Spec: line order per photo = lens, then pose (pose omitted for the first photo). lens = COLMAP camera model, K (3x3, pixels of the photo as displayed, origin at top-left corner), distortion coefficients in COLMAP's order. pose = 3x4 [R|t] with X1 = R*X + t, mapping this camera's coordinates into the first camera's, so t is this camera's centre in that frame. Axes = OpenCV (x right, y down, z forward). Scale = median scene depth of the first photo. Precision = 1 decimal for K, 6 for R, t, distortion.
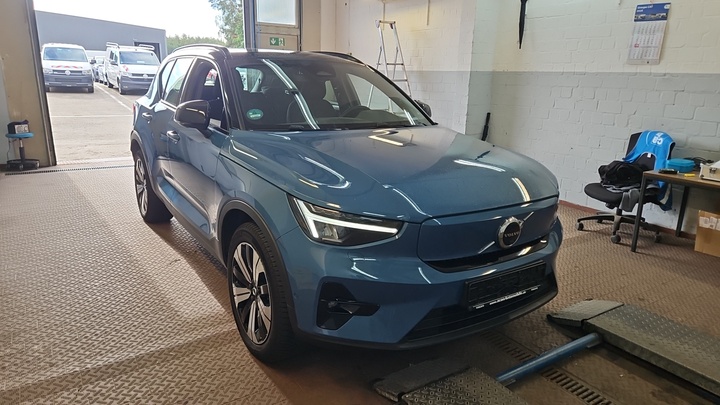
lens RADIAL K [[473.9, 0, 361.9], [0, 473.9, 204.2], [0, 0, 1]] dist [0.003796, -0.007614]
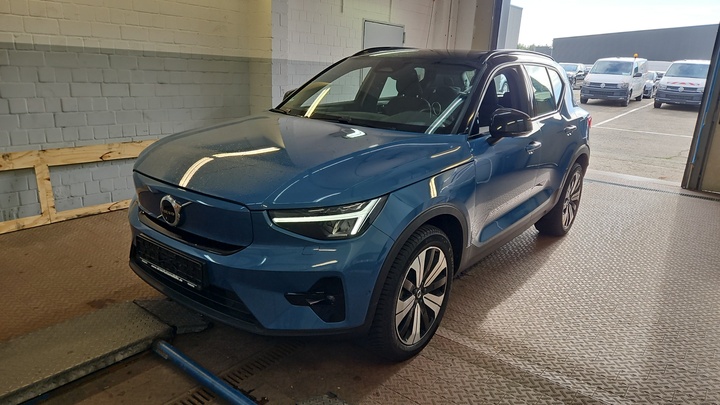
lens RADIAL K [[473.9, 0, 361.6], [0, 473.9, 200.1], [0, 0, 1]] dist [0.003796, -0.007614]
pose [[0.356752, 0.242025, -0.902304, 1.193584], [-0.281801, 0.948747, 0.143064, -0.195494], [0.890683, 0.203231, 0.406670, 0.815239]]
